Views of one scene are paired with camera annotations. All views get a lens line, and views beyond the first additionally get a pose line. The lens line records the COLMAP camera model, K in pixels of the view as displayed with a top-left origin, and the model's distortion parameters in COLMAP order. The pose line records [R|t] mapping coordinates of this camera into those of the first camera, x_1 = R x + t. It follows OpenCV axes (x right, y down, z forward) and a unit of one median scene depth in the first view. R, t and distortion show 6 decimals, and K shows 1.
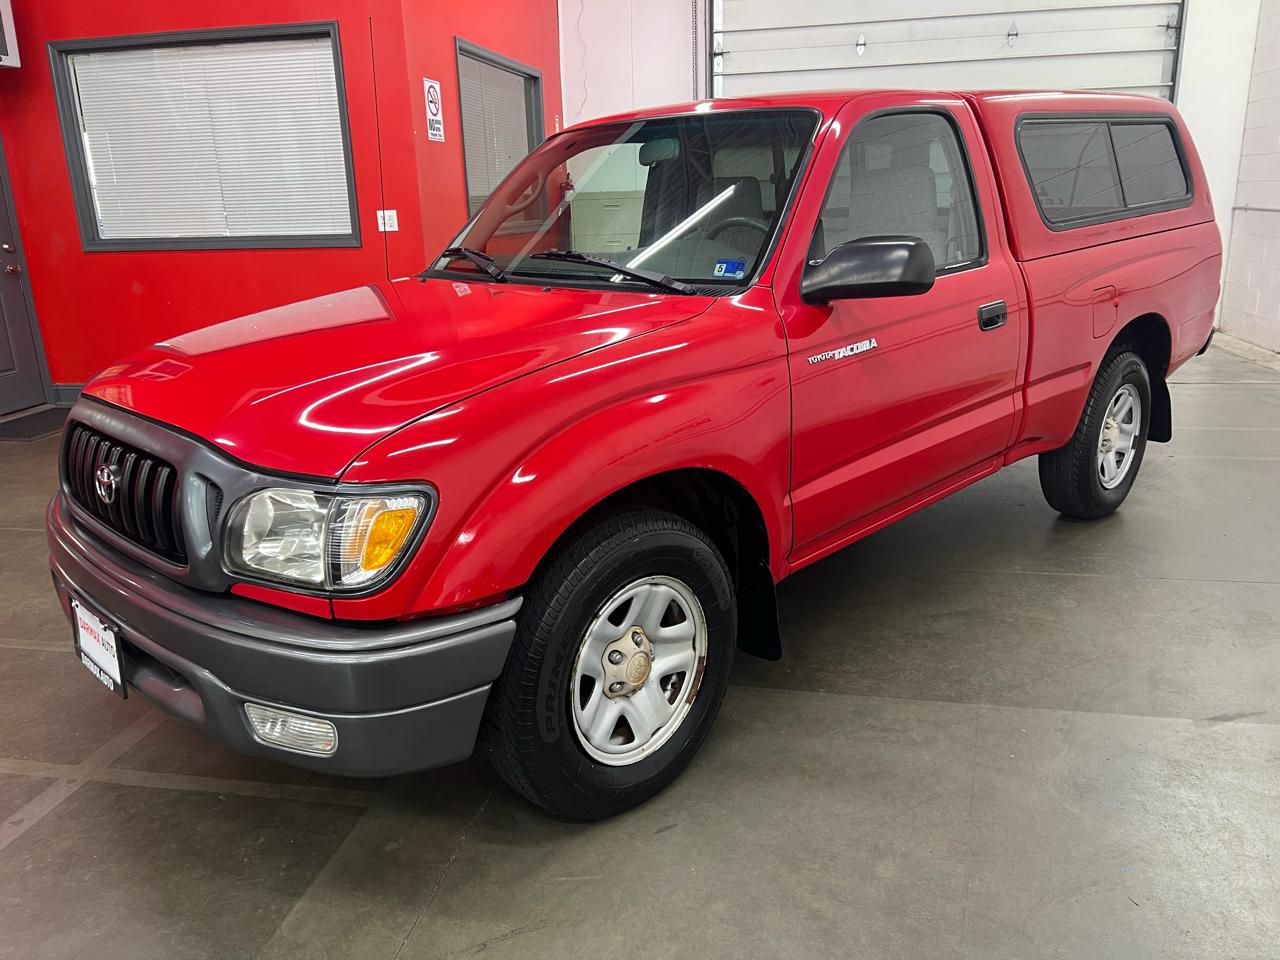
lens RADIAL K [[979.6, 0, 636.8], [0, 979.6, 481.4], [0, 0, 1]] dist [0.060073, -0.071871]
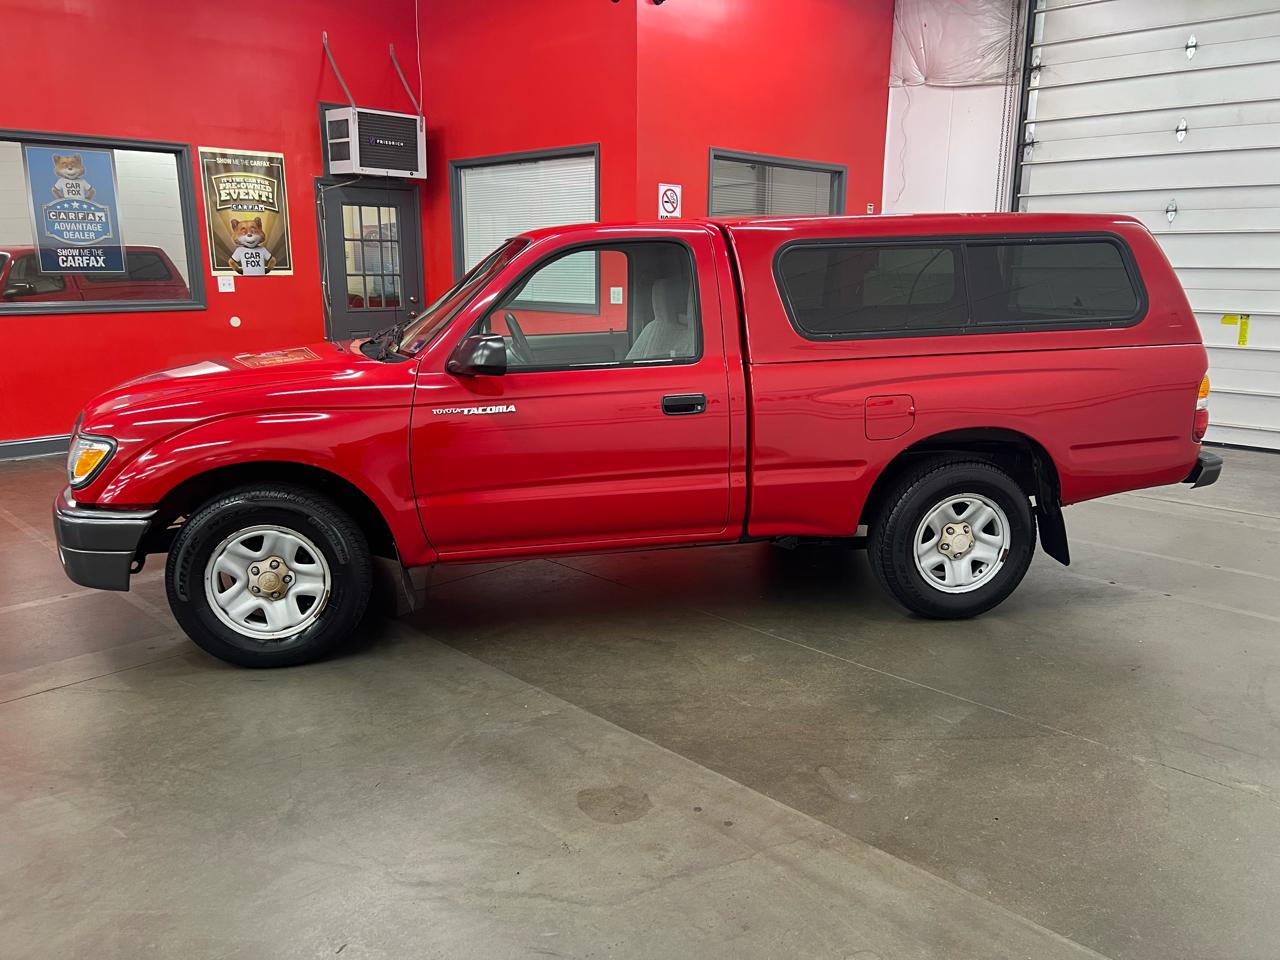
lens RADIAL K [[979.6, 0, 636.8], [0, 979.6, 481.4], [0, 0, 1]] dist [0.060073, -0.071871]
pose [[0.833081, 0.152553, -0.531700, 1.265017], [-0.183122, 0.983078, -0.004860, -0.071621], [0.521961, 0.101415, 0.846919, -0.079799]]
